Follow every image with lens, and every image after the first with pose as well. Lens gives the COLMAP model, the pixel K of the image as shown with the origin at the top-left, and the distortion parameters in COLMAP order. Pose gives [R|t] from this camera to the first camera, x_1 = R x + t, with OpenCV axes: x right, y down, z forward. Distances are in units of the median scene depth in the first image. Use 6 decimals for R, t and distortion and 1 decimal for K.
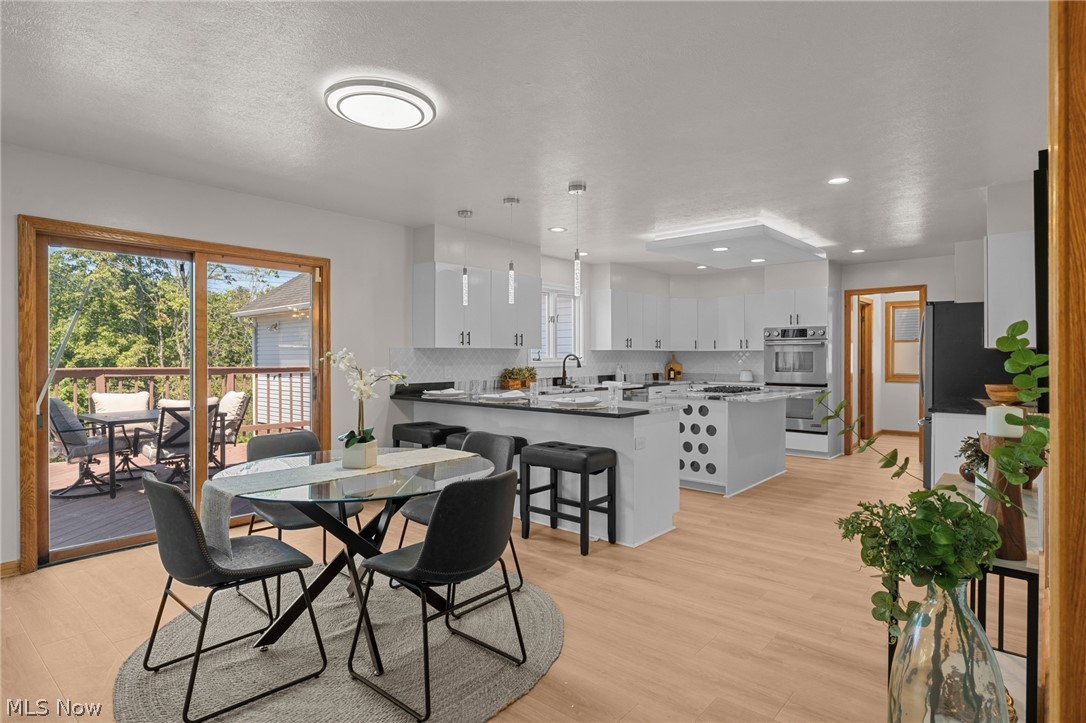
lens RADIAL K [[576.3, 0, 542.1], [0, 576.3, 357.6], [0, 0, 1]] dist [-0.001517, -0.000152]
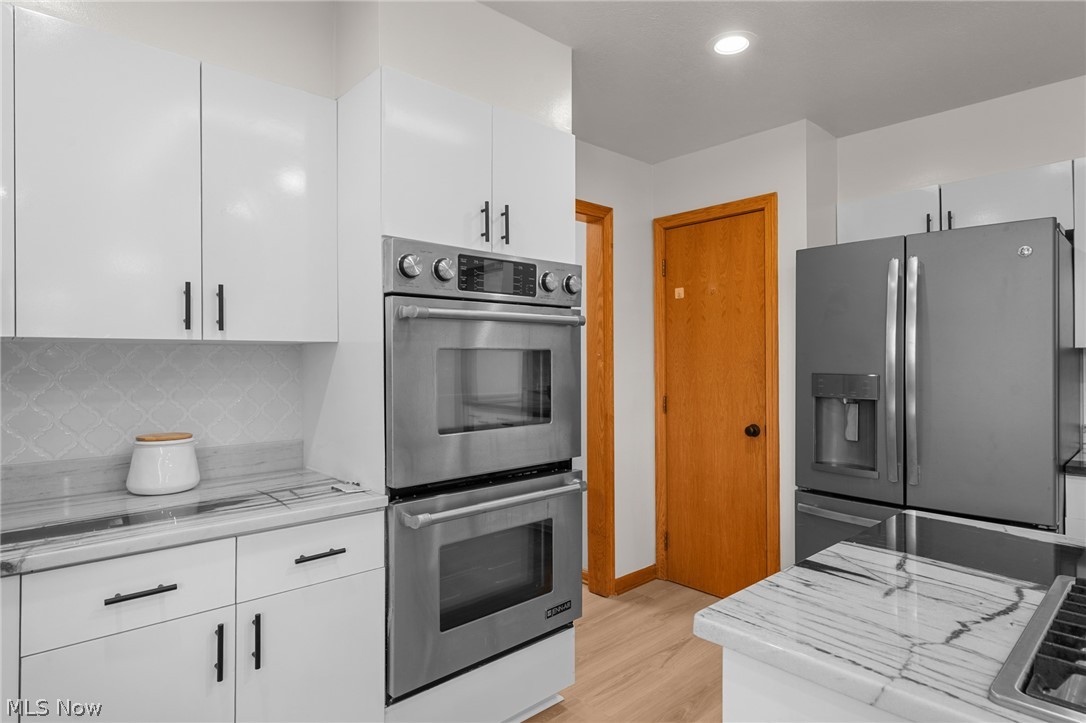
lens RADIAL K [[593.6, 0, 543.0], [0, 593.6, 361.5], [0, 0, 1]] dist [0.003562, -0.000322]
pose [[0.112708, -0.001162, 0.993628, 0.187428], [0.005684, 0.999984, 0.000525, -0.005017], [-0.993612, 0.005589, 0.112712, 1.000774]]
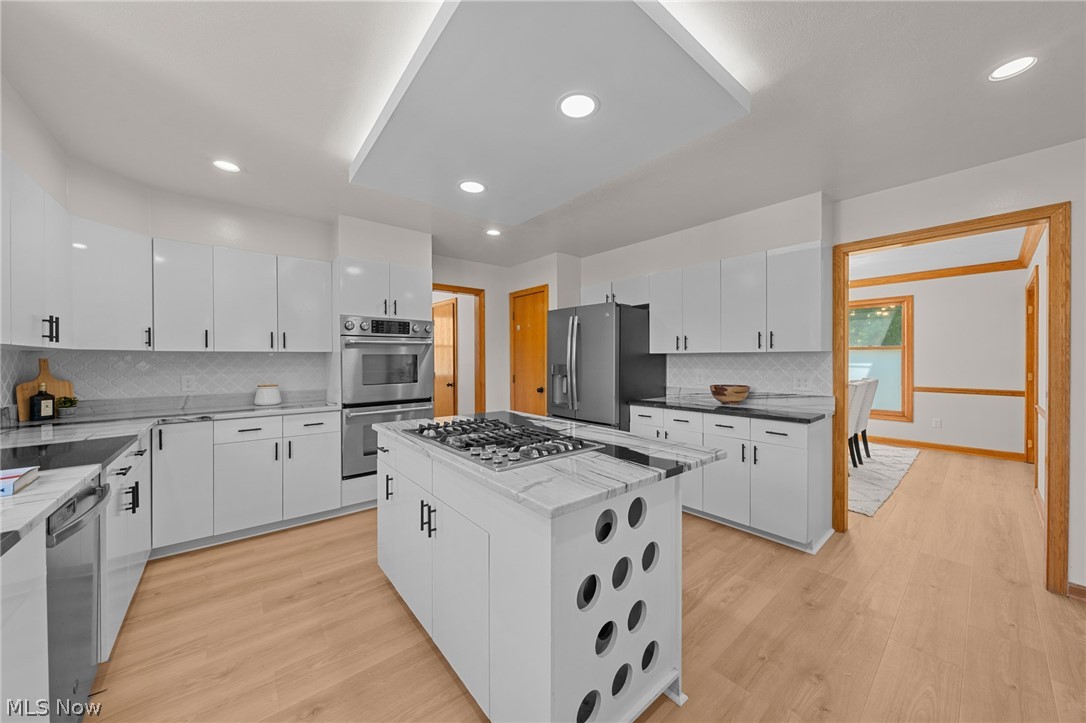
lens RADIAL K [[375.9, 0, 545.8], [0, 375.9, 360.4], [0, 0, 1]] dist [-0.000416, 0.000047]
pose [[0.159889, -0.005118, 0.987122, 0.027898], [0.005951, 0.999973, 0.004221, -0.004091], [-0.987117, 0.005200, 0.159915, 0.787030]]
